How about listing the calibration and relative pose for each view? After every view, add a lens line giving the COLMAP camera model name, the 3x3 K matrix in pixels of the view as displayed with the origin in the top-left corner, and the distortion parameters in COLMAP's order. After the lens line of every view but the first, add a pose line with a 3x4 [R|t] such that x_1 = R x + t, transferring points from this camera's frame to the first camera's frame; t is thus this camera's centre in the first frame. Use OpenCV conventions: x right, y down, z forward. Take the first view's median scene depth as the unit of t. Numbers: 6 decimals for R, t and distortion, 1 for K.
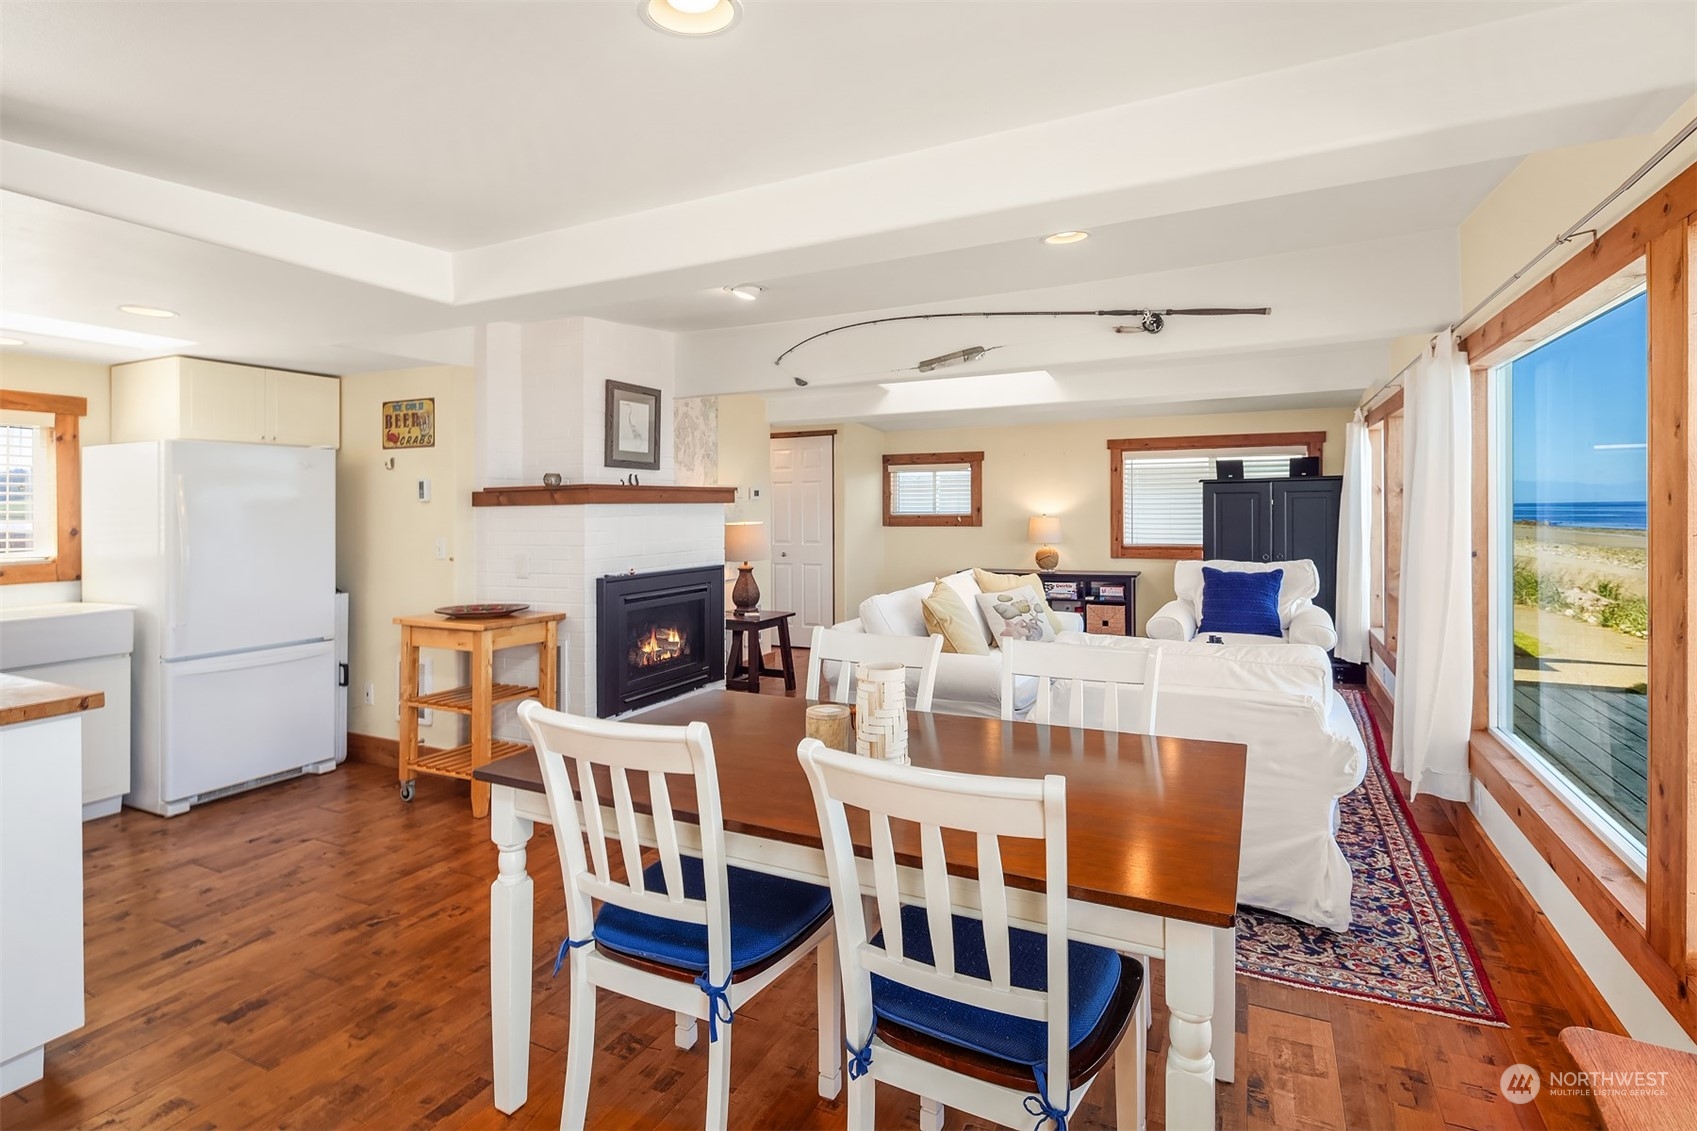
lens RADIAL K [[837.0, 0, 876.2], [0, 837.0, 496.9], [0, 0, 1]] dist [0.005374, -0.001218]
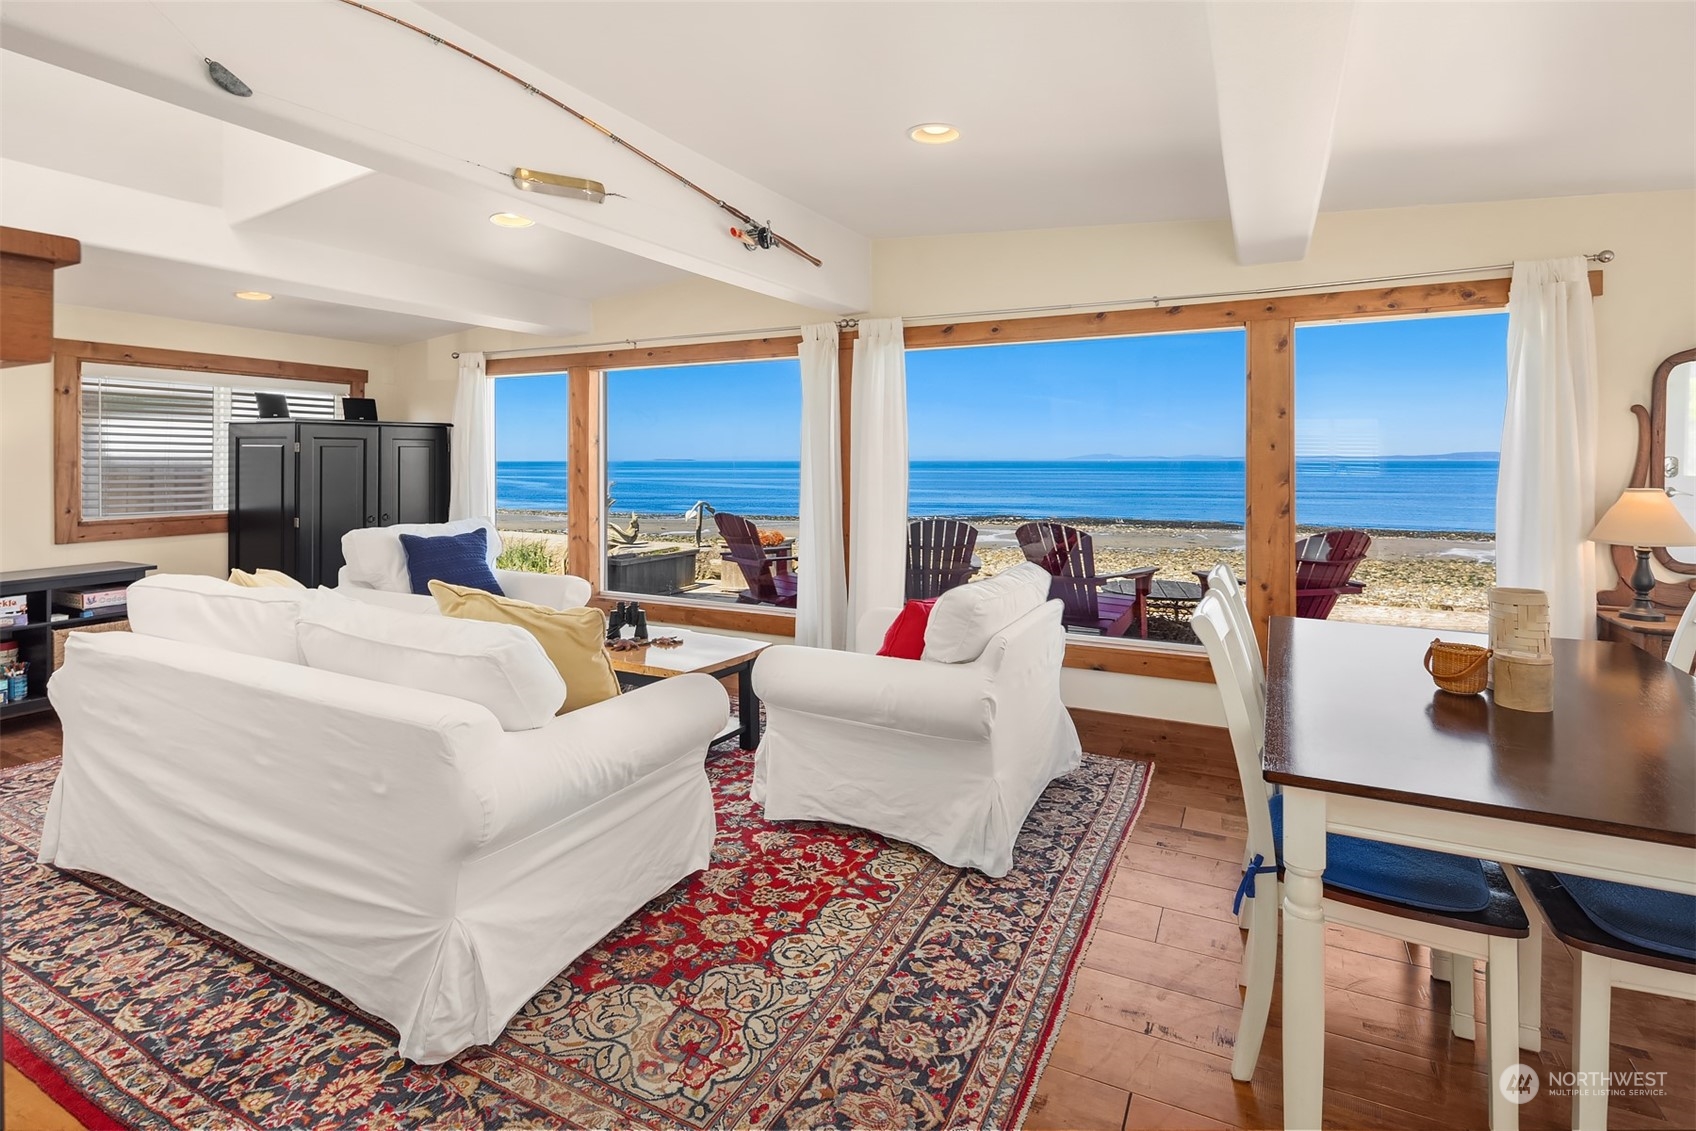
lens RADIAL K [[836.5, 0, 805.5], [0, 836.5, 469.4], [0, 0, 1]] dist [0.005374, -0.001218]
pose [[0.051606, -0.003070, 0.998663, -0.299529], [-0.010942, 0.999934, 0.003640, 0.015704], [-0.998608, -0.011115, 0.051569, 0.512291]]
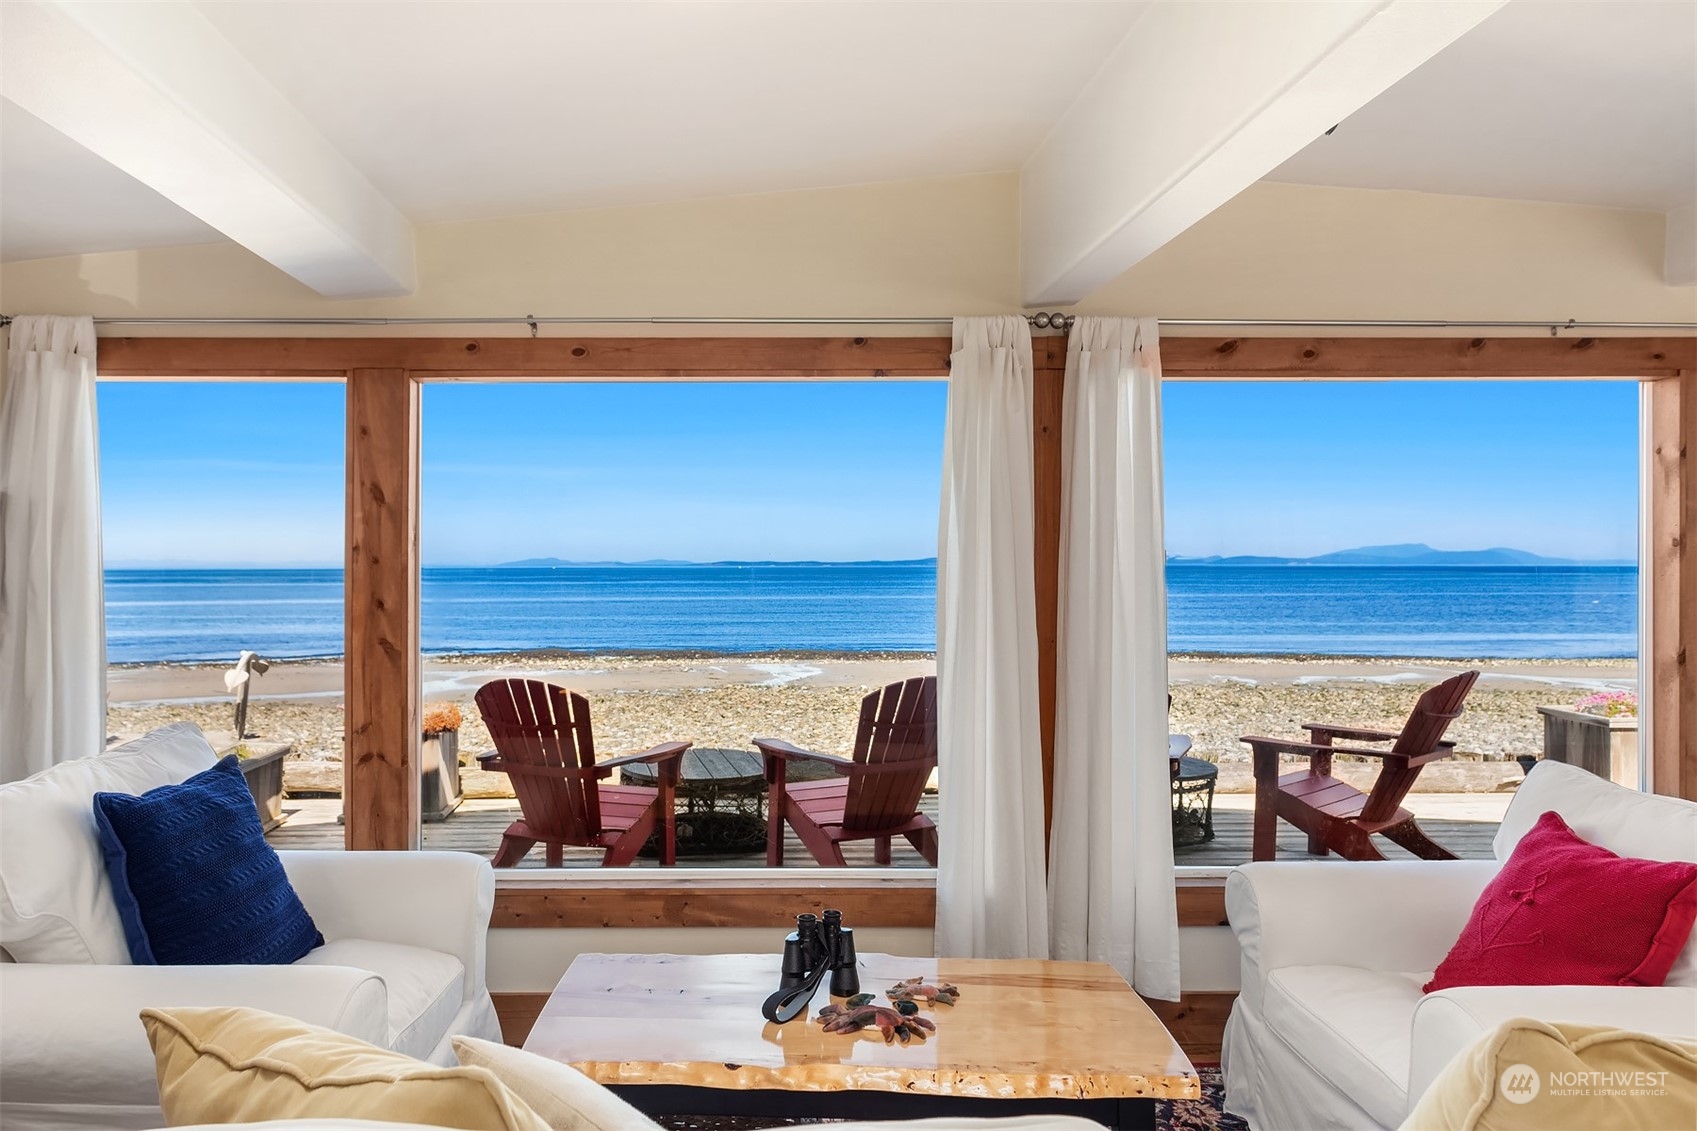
lens RADIAL K [[1259.8, 0, 840.9], [0, 1259.8, 570.4], [0, 0, 1]] dist [-0.006222, -0.004070]
pose [[-0.421445, 0.005374, 0.906838, -0.086222], [-0.004834, 0.999955, -0.008173, 0.011930], [-0.906841, -0.007829, -0.421400, 0.805711]]
